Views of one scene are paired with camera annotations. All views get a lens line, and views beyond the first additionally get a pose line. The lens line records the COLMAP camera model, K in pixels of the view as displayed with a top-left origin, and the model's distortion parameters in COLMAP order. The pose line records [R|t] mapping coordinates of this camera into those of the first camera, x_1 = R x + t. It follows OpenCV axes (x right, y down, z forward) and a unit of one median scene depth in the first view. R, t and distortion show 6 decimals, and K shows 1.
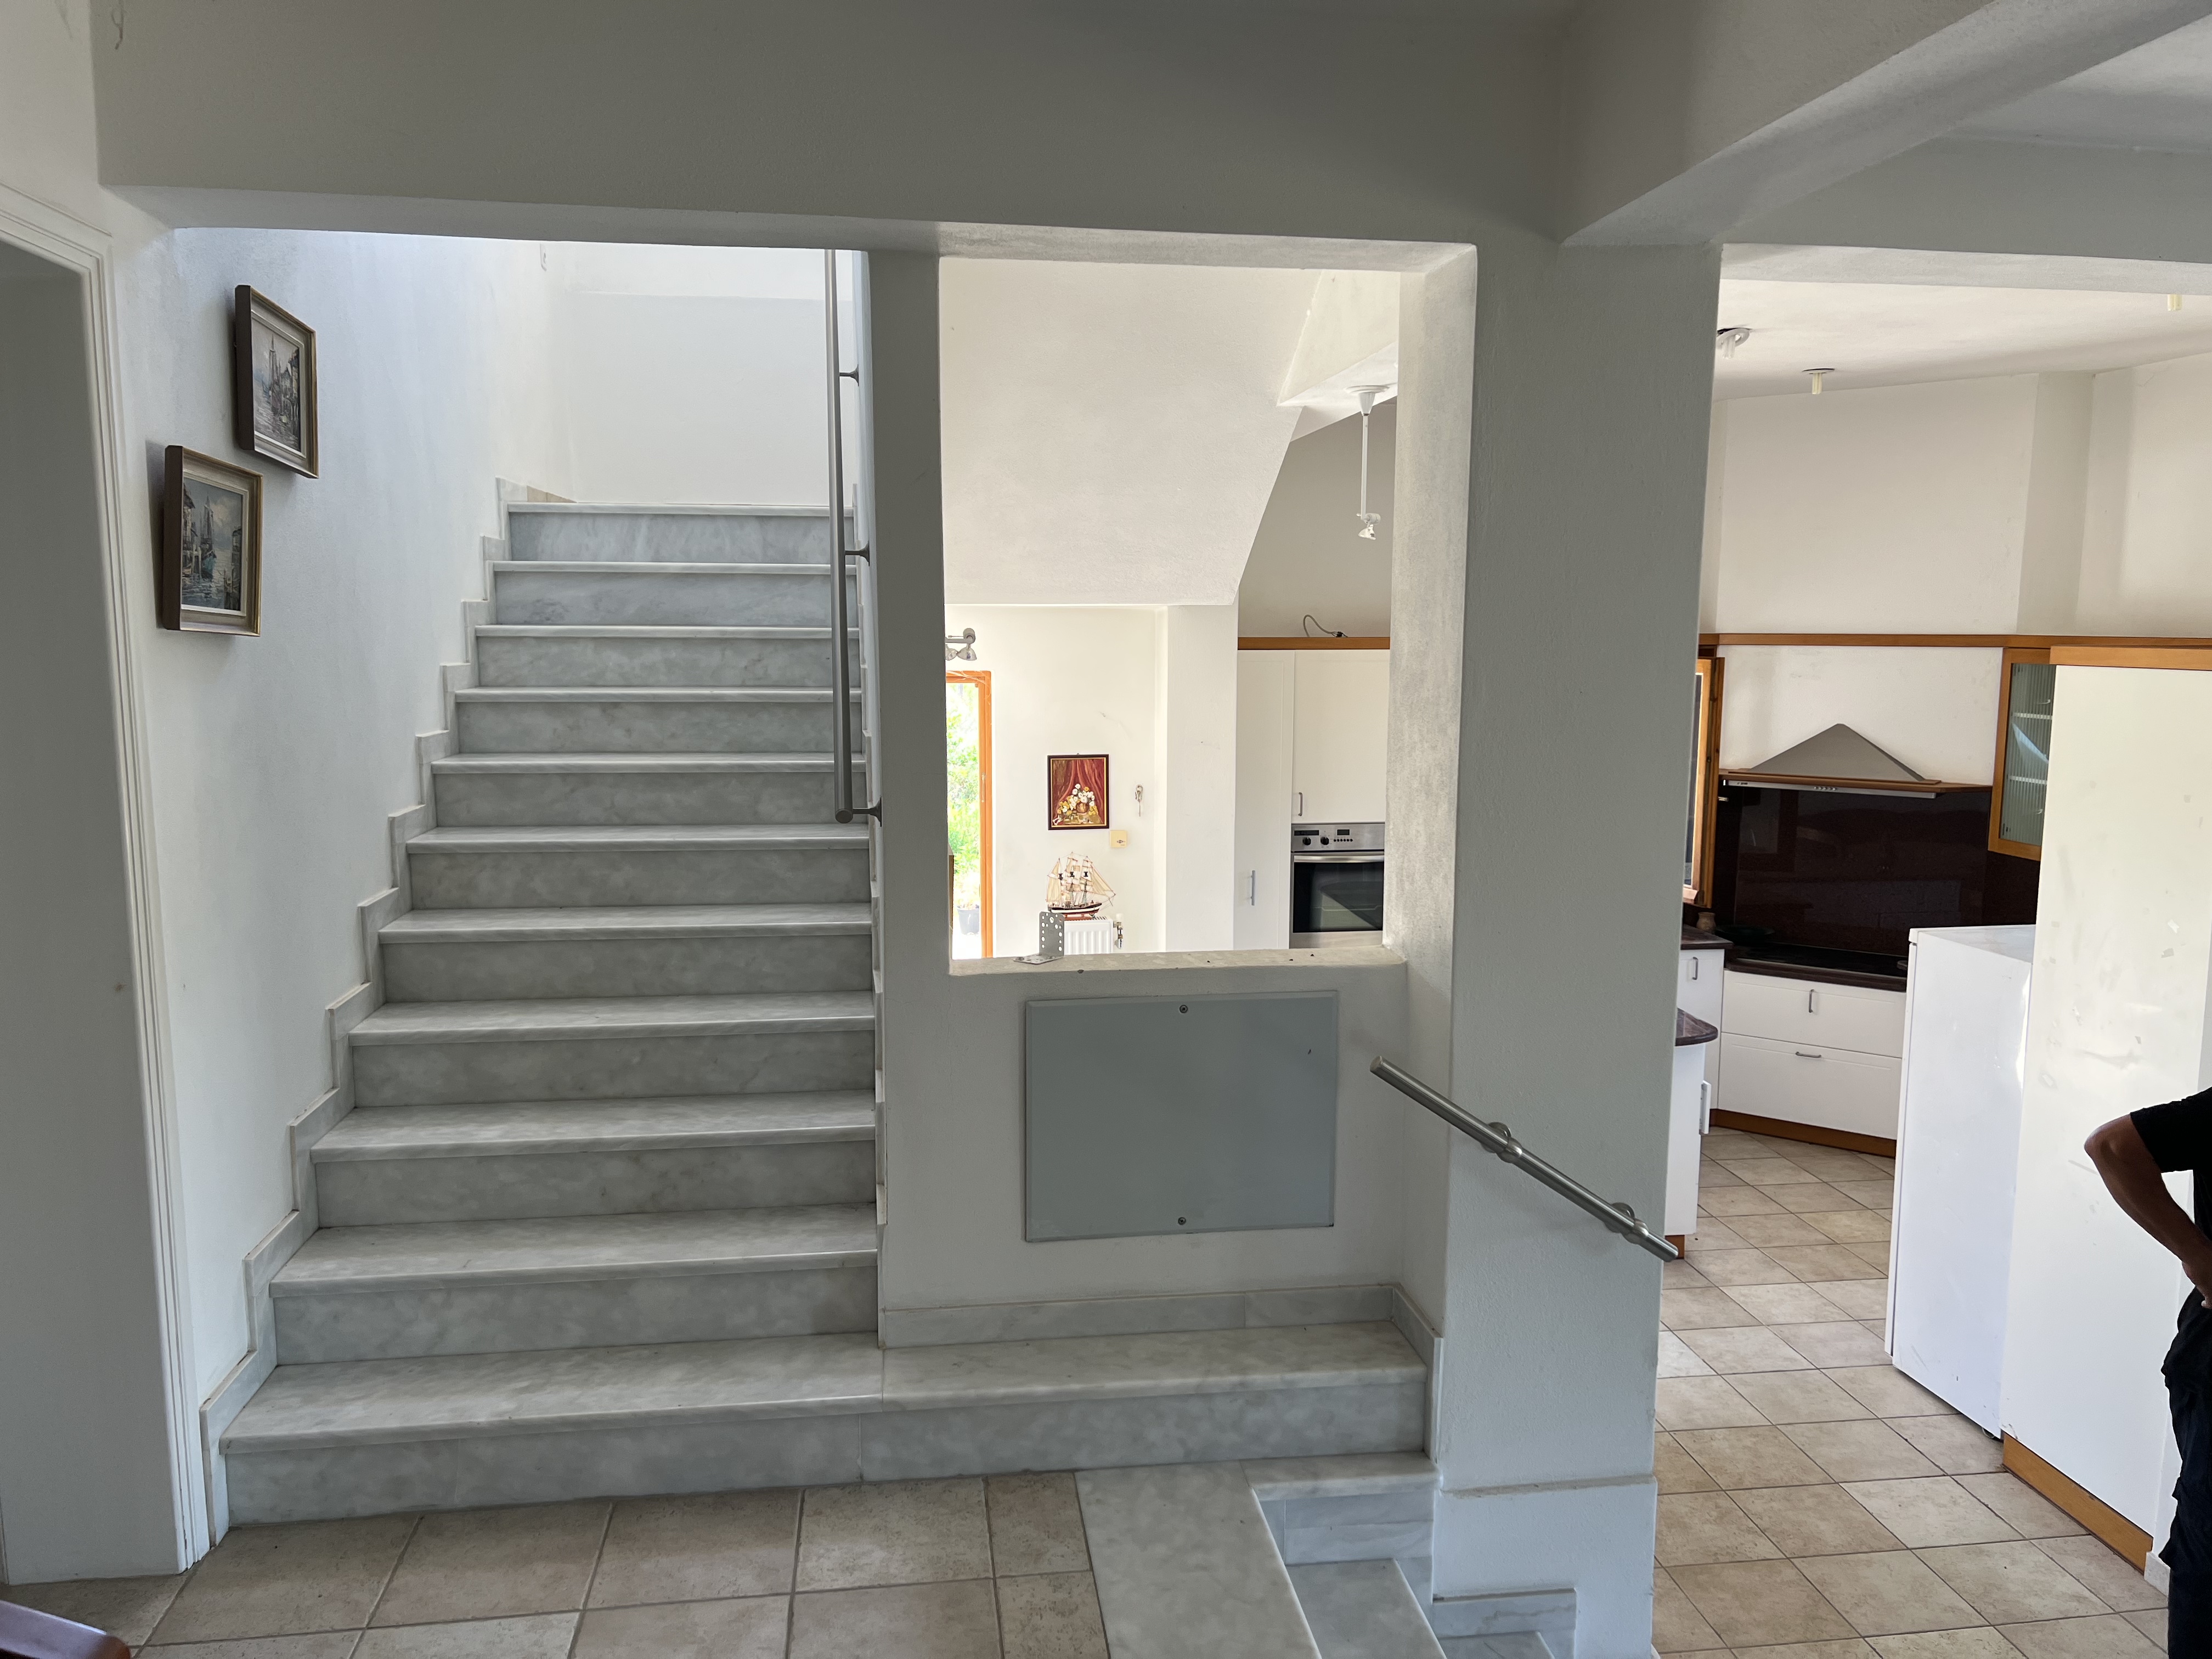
lens RADIAL K [[1640.6, 0, 1093.2], [0, 1640.6, 852.1], [0, 0, 1]] dist [0.051875, -0.060412]
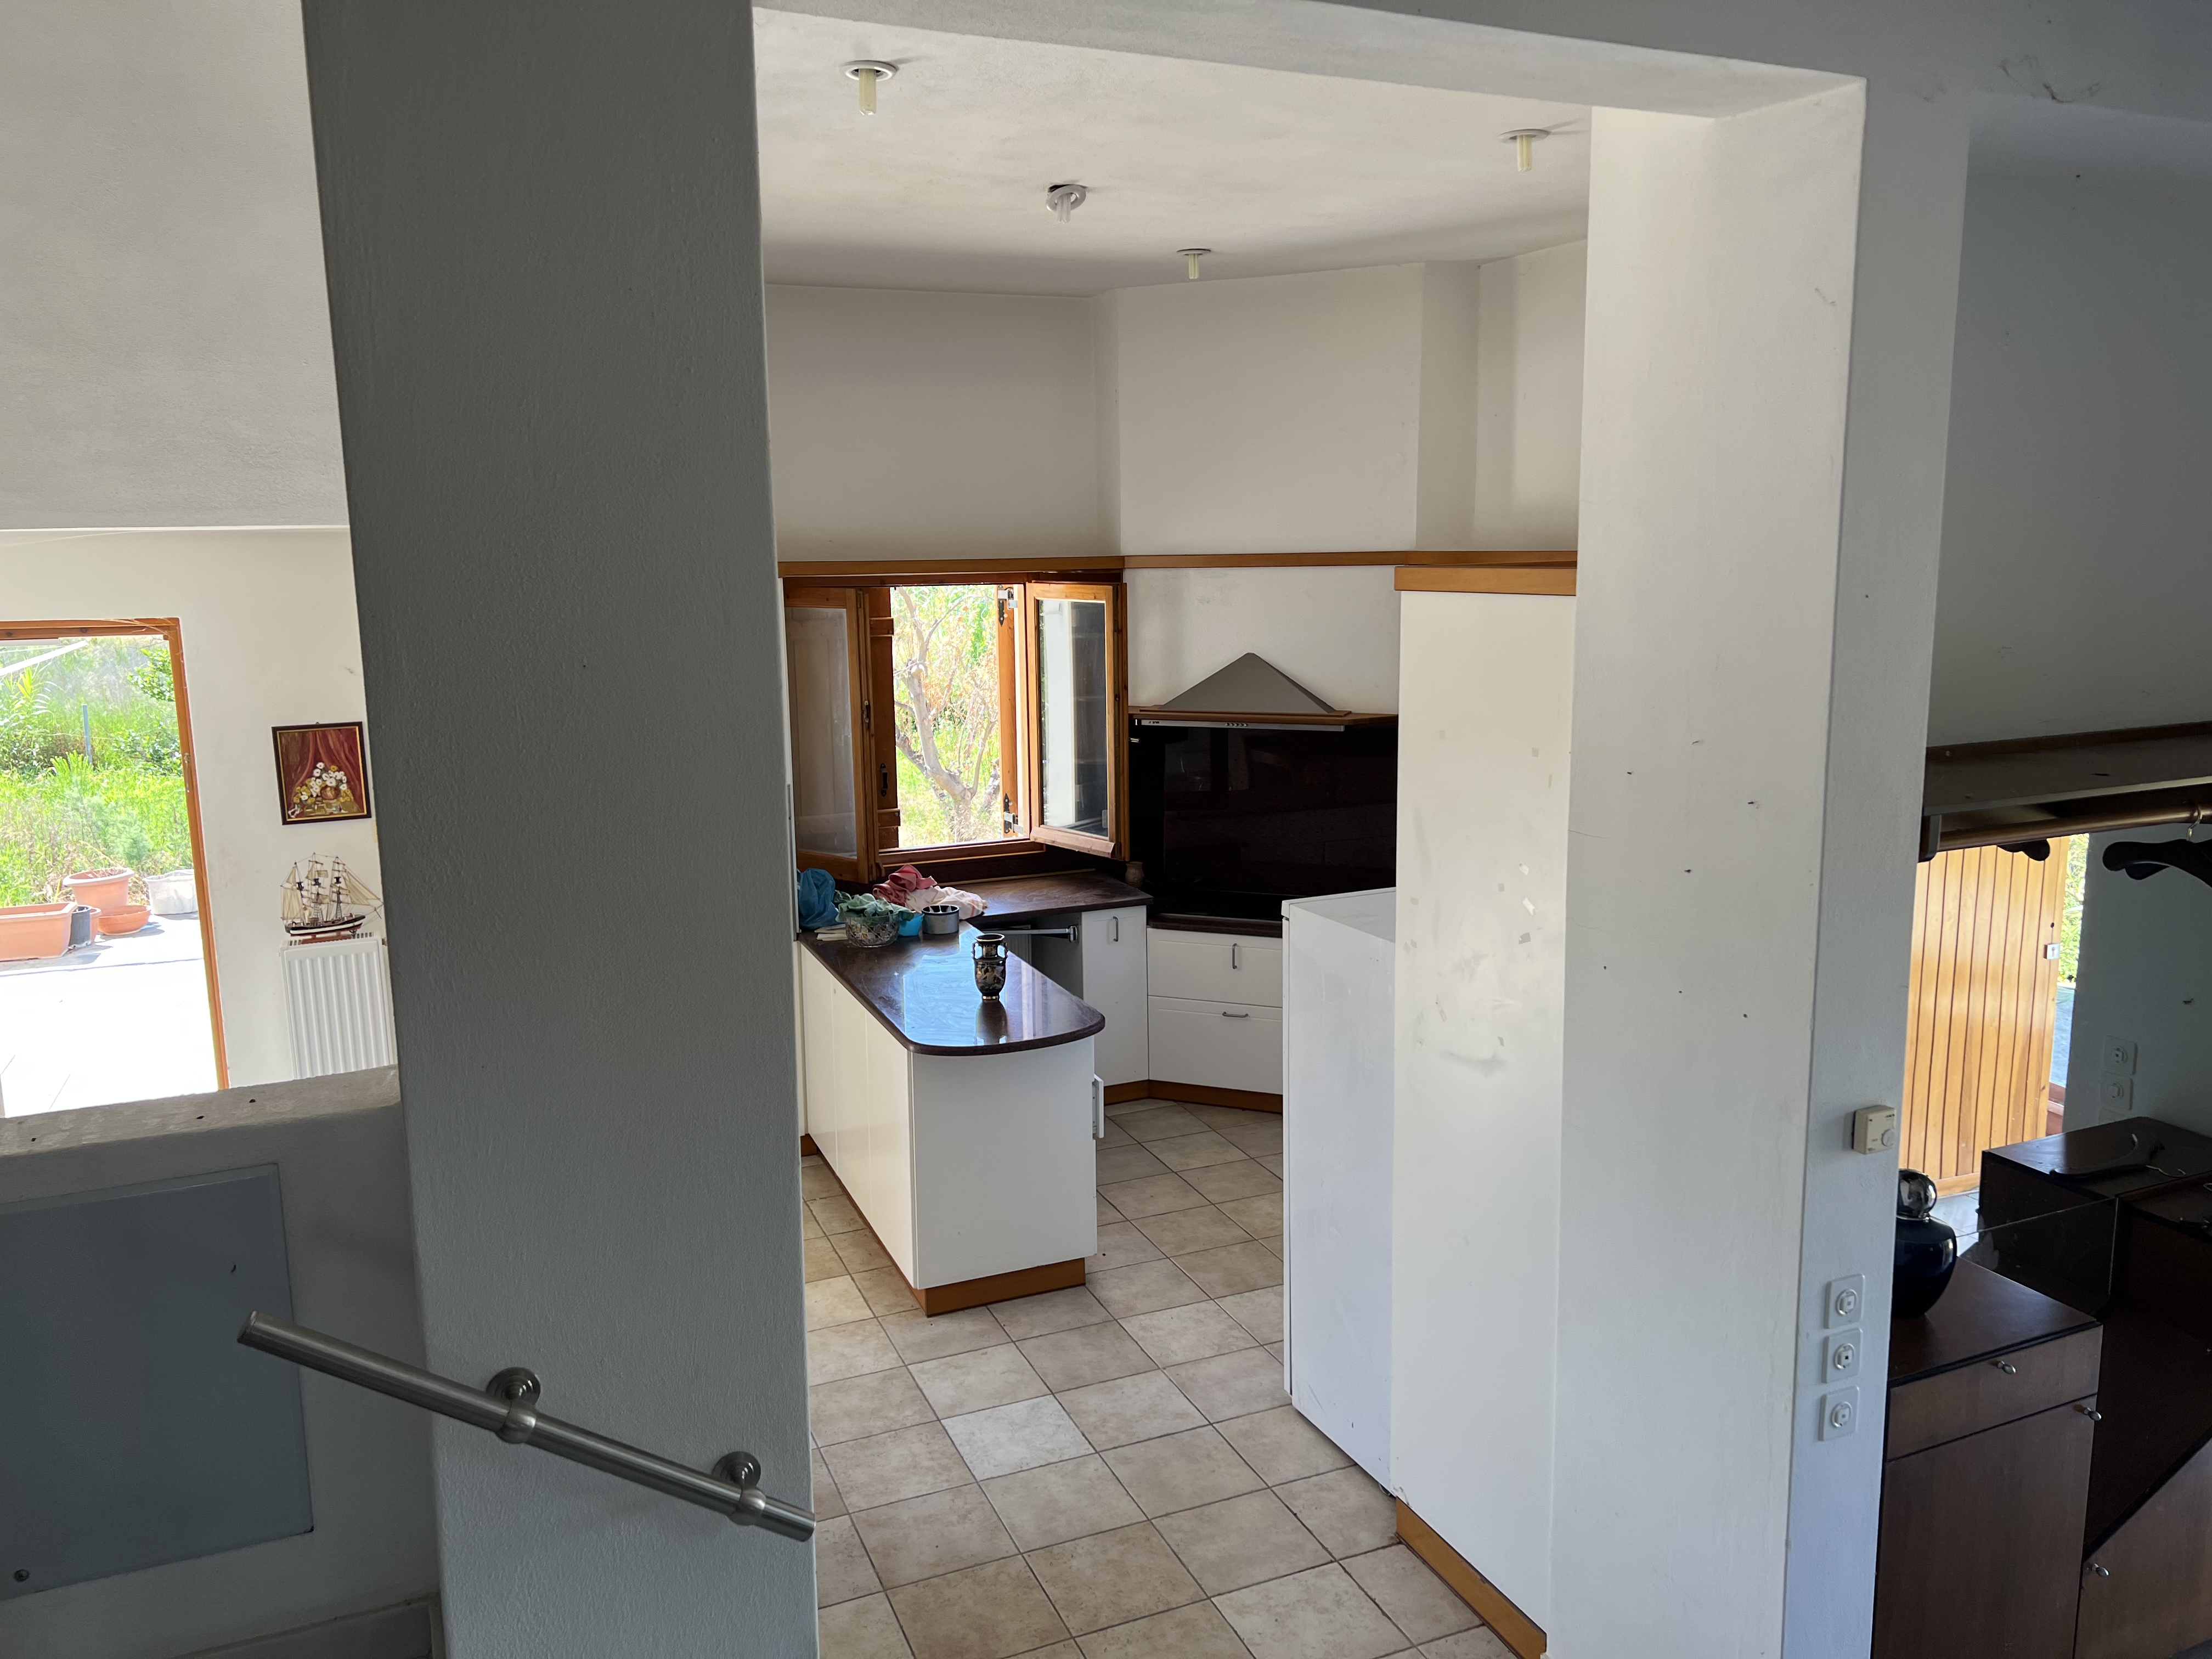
lens RADIAL K [[1640.6, 0, 1097.6], [0, 1640.6, 827.7], [0, 0, 1]] dist [0.051875, -0.060412]
pose [[0.962928, -0.061347, 0.262691, 0.143857], [0.053266, 0.997865, 0.037781, -0.022343], [-0.264448, -0.022388, 0.964140, 0.166772]]
